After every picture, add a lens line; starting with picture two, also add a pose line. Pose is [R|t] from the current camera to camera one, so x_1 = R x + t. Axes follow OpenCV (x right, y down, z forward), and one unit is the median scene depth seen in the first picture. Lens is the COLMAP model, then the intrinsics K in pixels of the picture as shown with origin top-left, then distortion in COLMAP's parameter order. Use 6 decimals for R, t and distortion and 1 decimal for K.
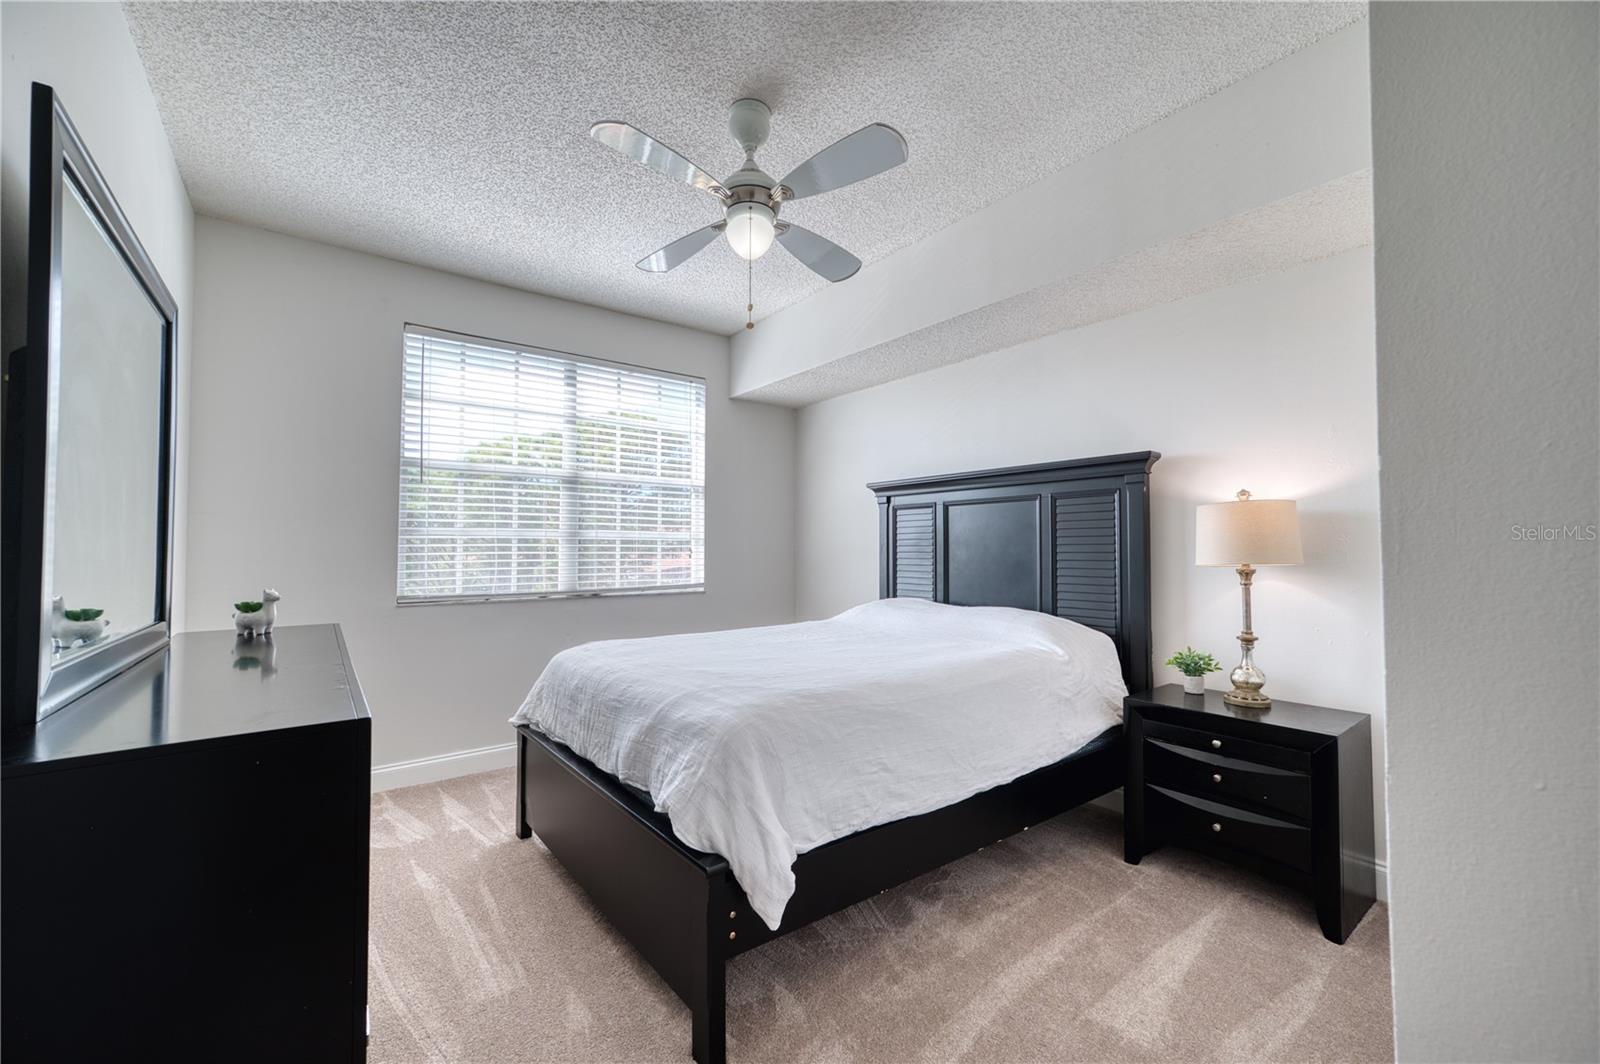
lens RADIAL K [[627.0, 0, 786.9], [0, 627.0, 536.1], [0, 0, 1]] dist [-0.008150, 0.002611]
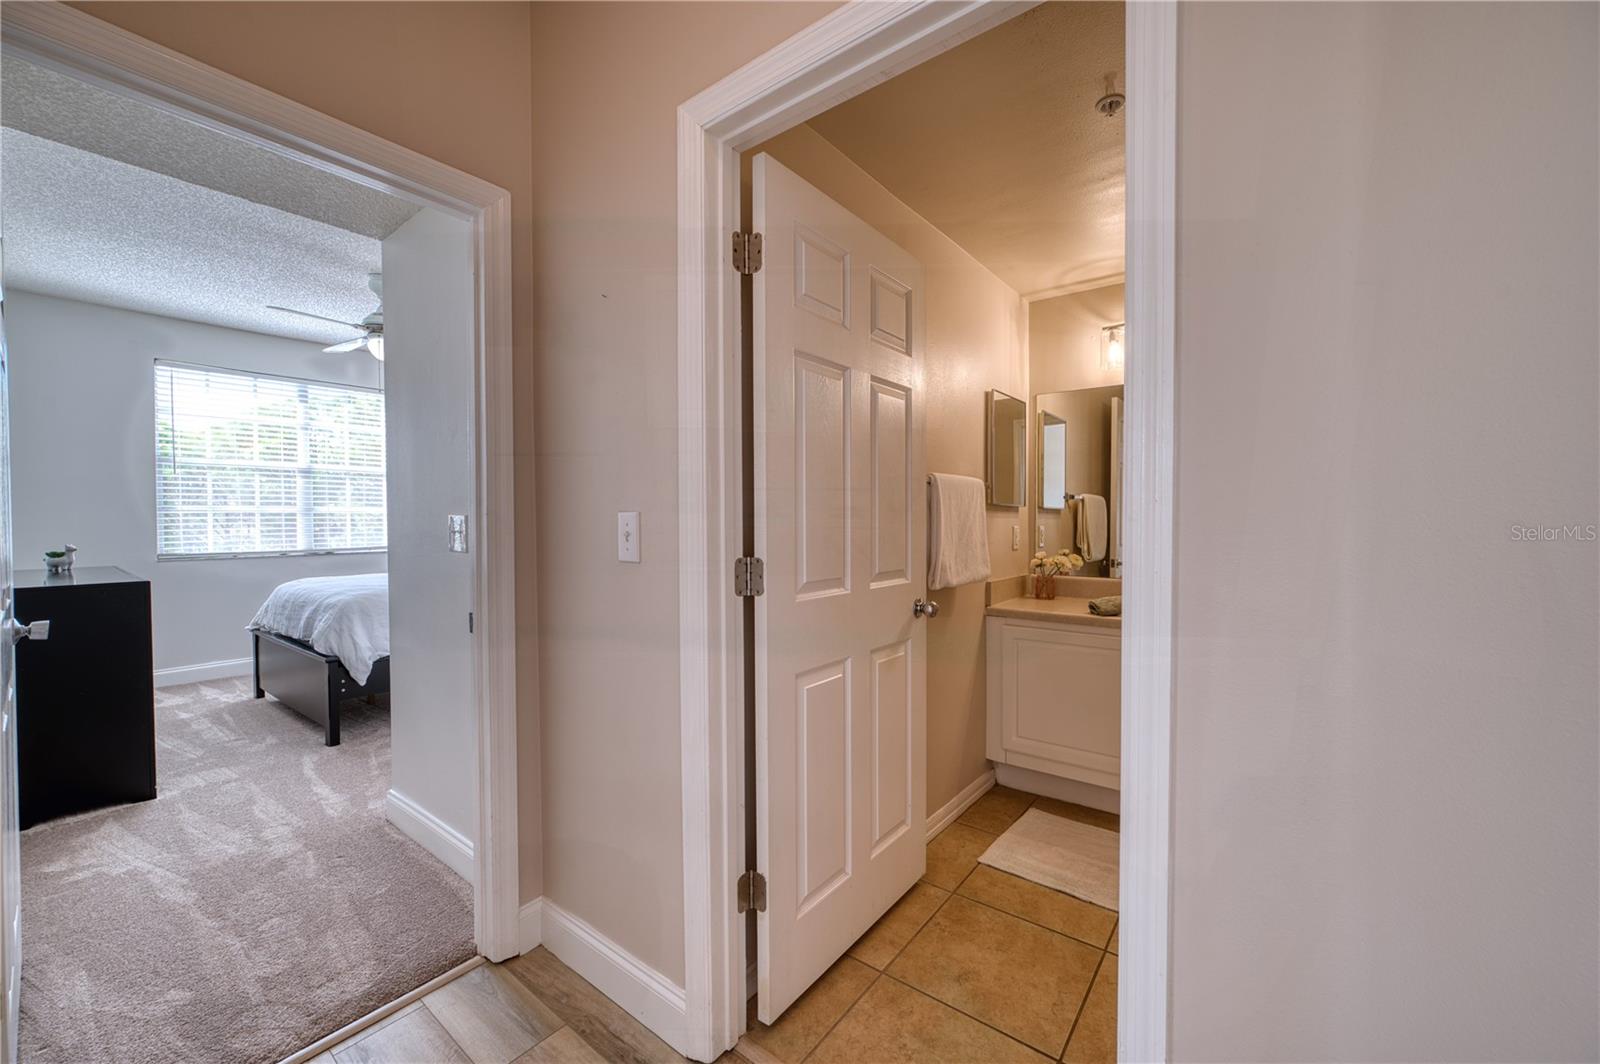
lens RADIAL K [[627.0, 0, 802.4], [0, 627.0, 538.7], [0, 0, 1]] dist [-0.008150, 0.002611]
pose [[0.969192, -0.008255, 0.246167, 0.564838], [-0.005009, 0.998571, 0.053207, -0.026752], [-0.246254, -0.052801, 0.967766, -0.918958]]
